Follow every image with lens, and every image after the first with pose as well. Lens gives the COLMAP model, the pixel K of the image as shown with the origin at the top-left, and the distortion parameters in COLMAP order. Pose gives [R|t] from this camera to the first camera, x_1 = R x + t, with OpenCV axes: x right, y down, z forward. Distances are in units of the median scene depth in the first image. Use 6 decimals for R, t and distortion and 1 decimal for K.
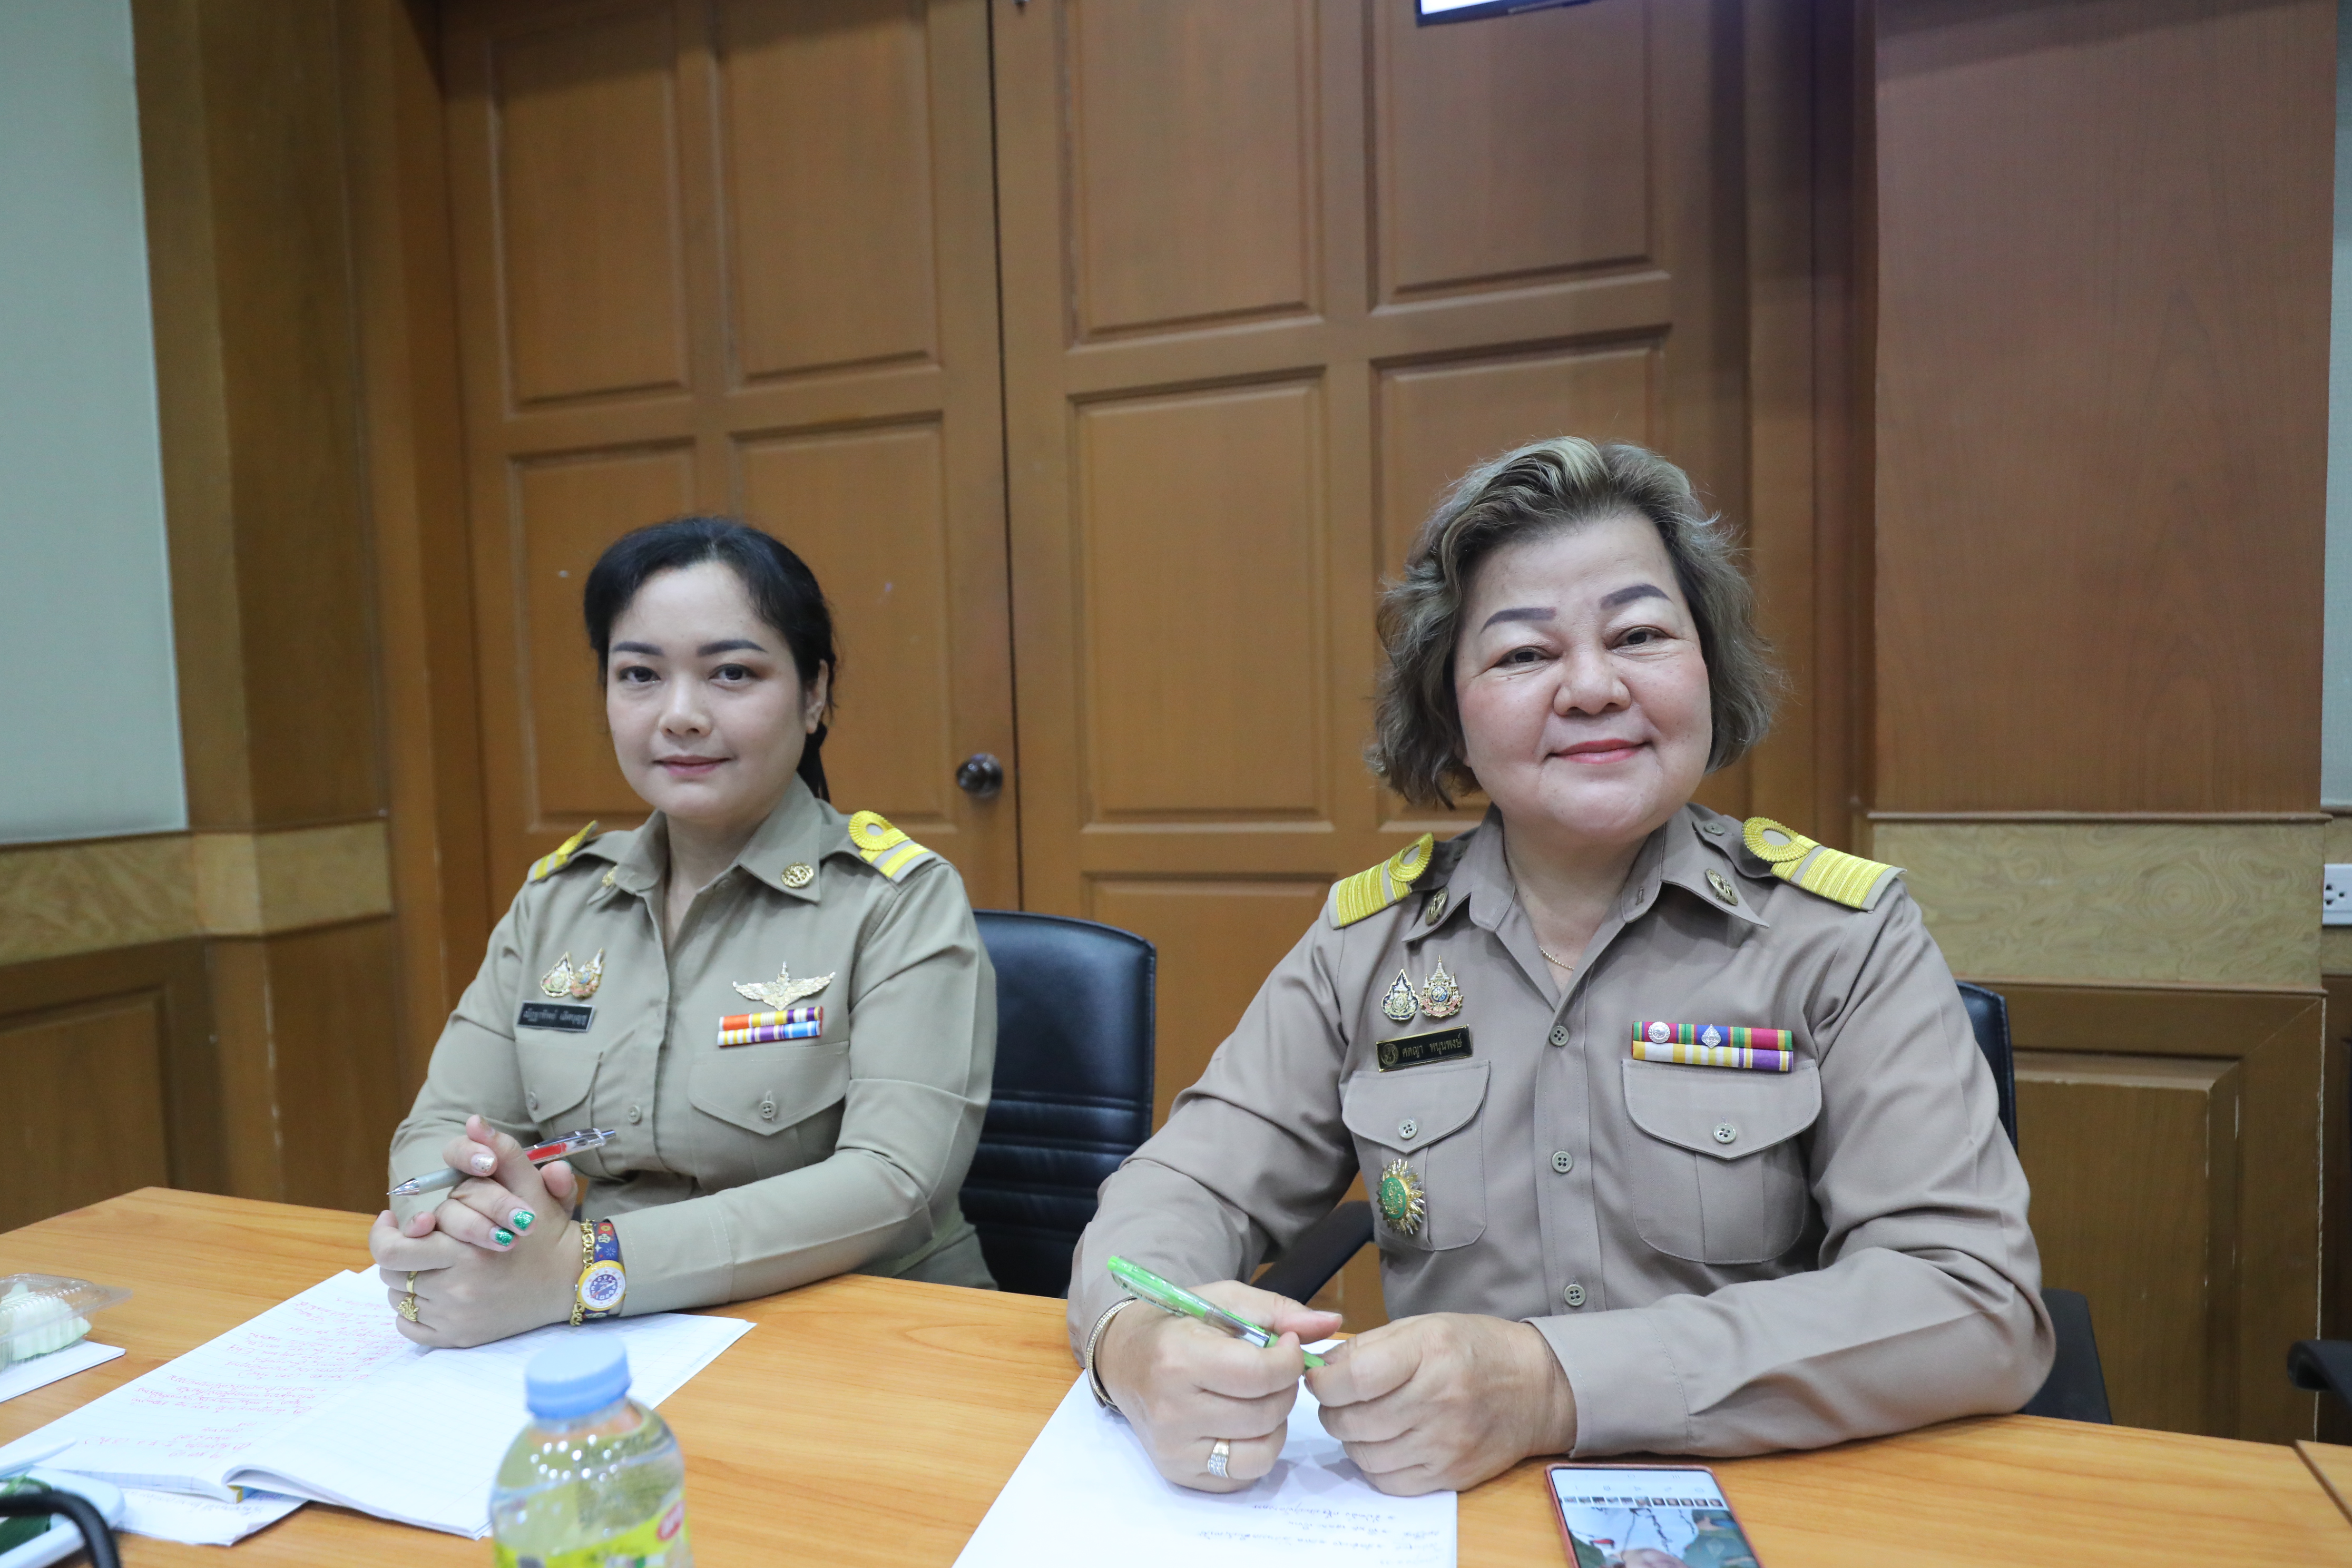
lens RADIAL K [[1550.7, 0, 1181.8], [0, 1550.7, 816.6], [0, 0, 1]] dist [-0.001351, 0.002089]
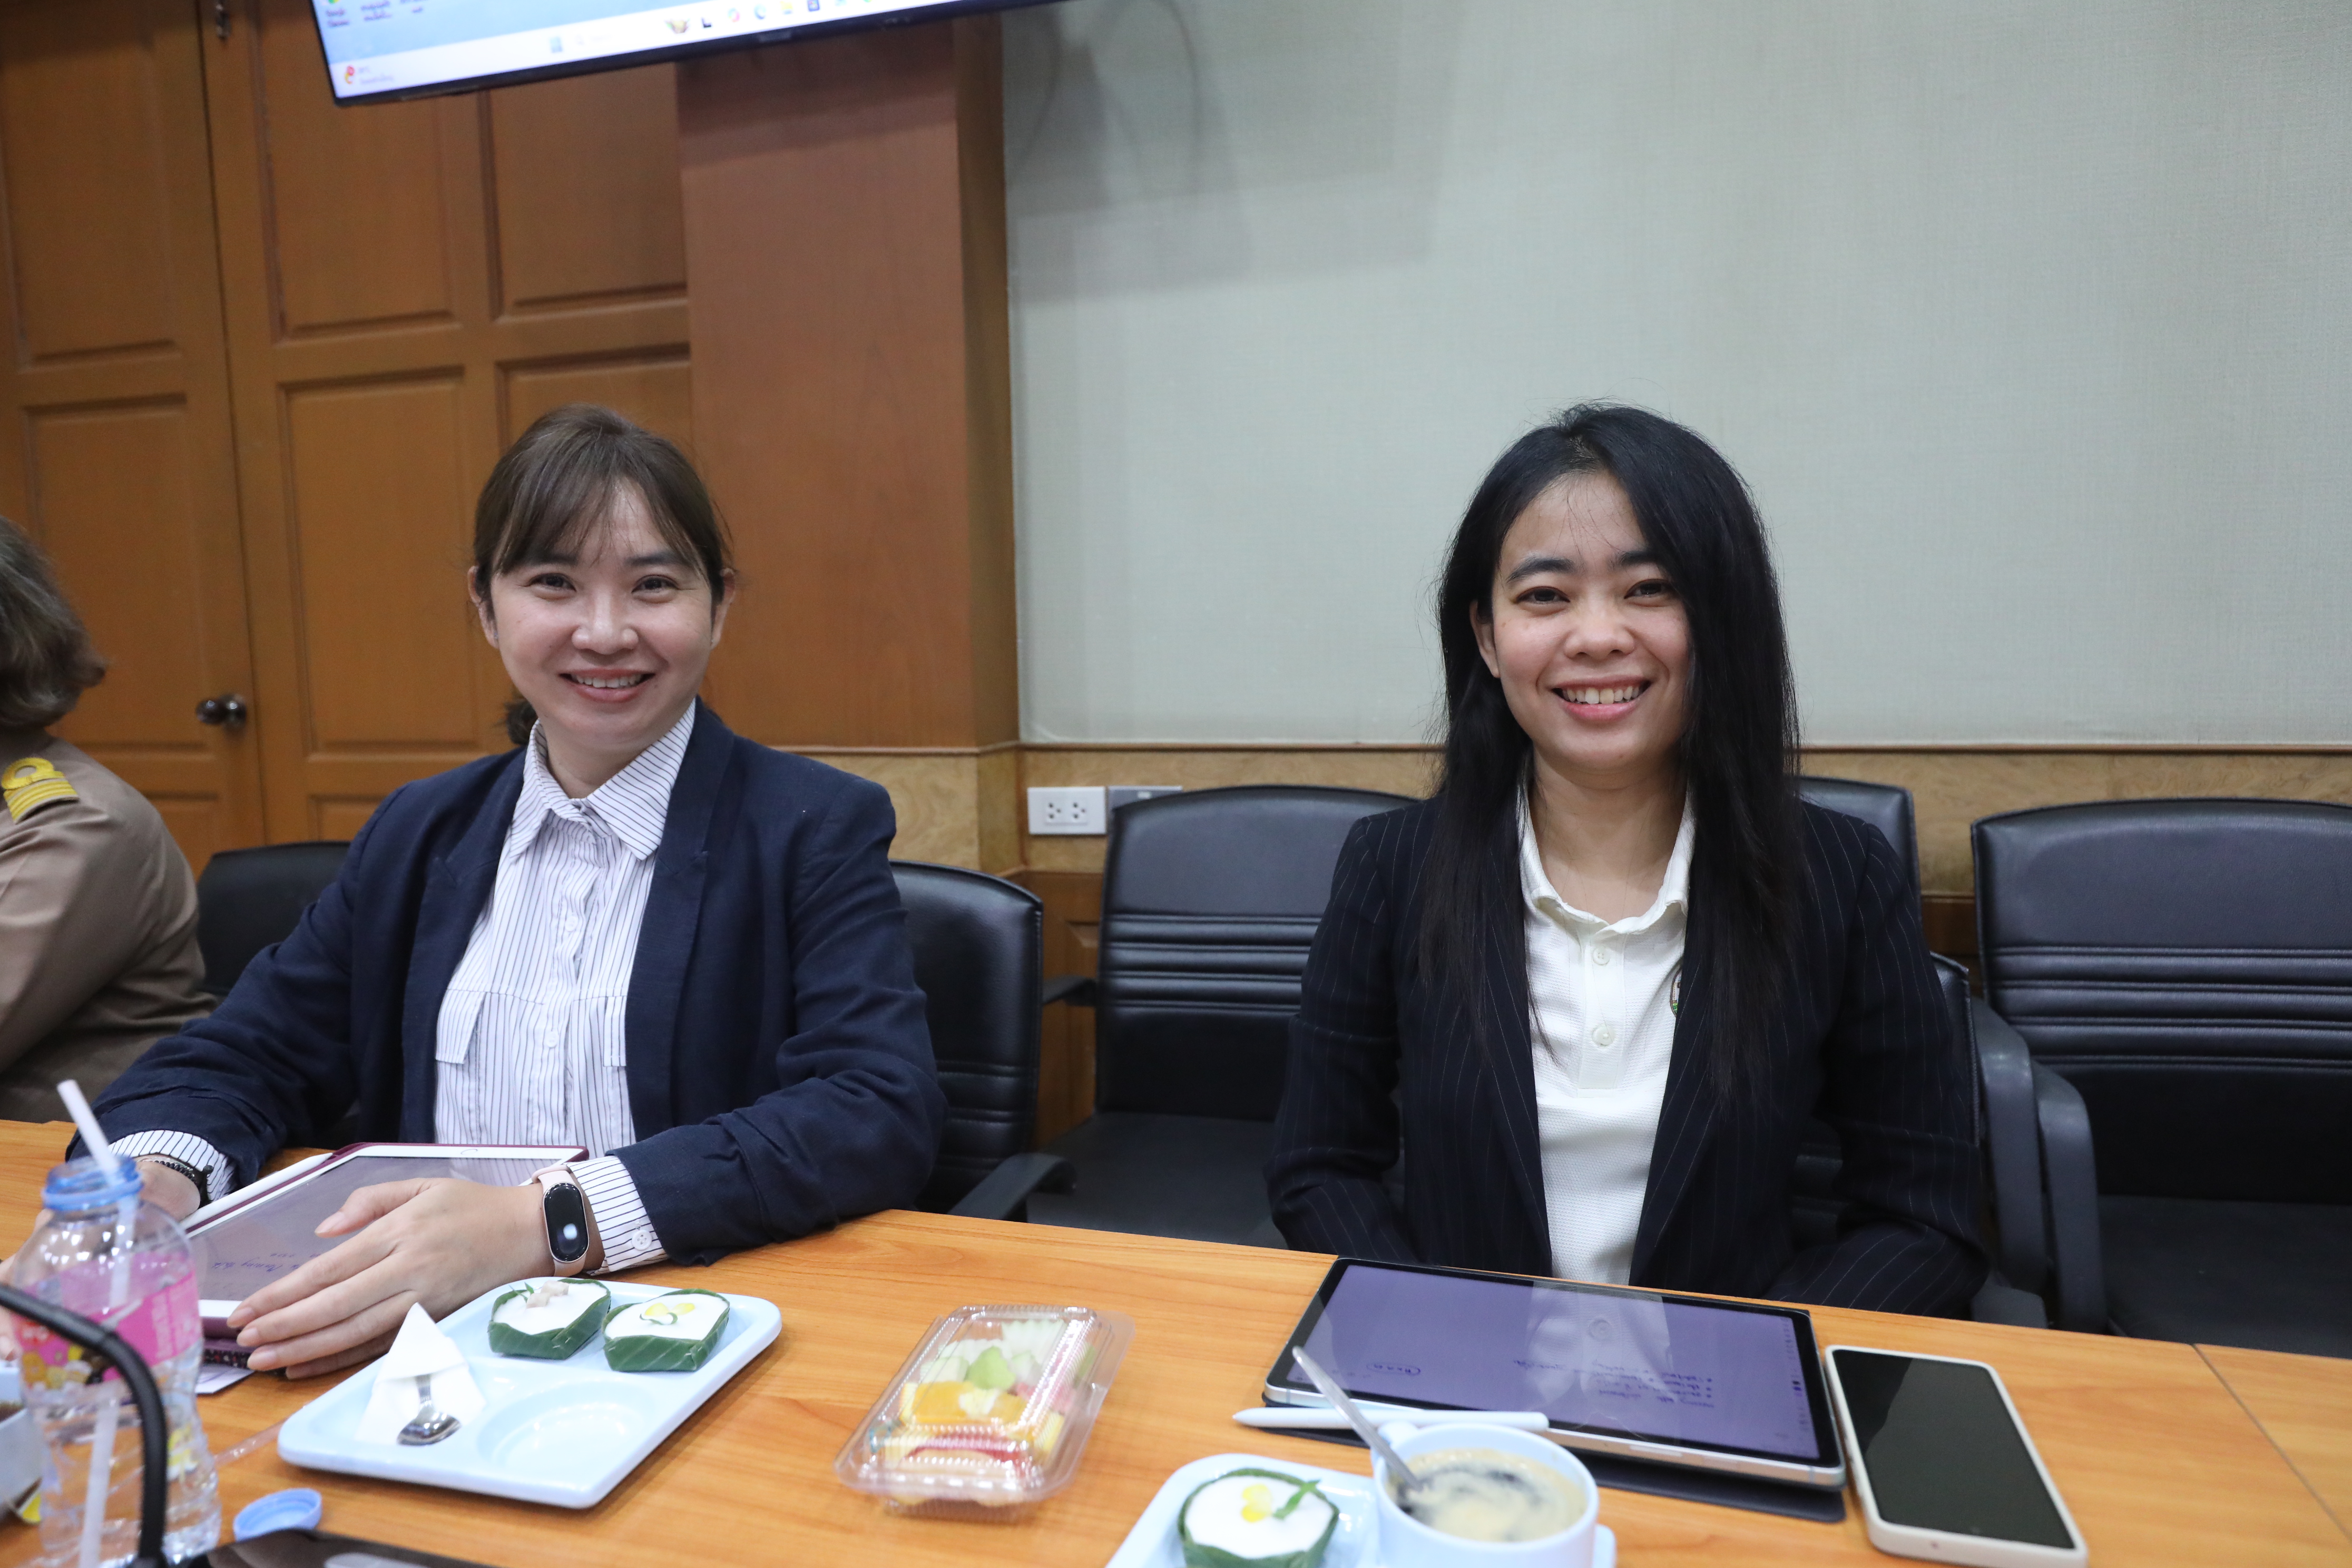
lens RADIAL K [[1550.7, 0, 1181.8], [0, 1550.7, 816.6], [0, 0, 1]] dist [-0.001351, 0.002089]
pose [[0.998667, 0.005257, 0.051346, 0.533758], [-0.007478, 0.999040, 0.043169, -0.003235], [-0.051069, -0.043496, 0.997747, -0.201540]]
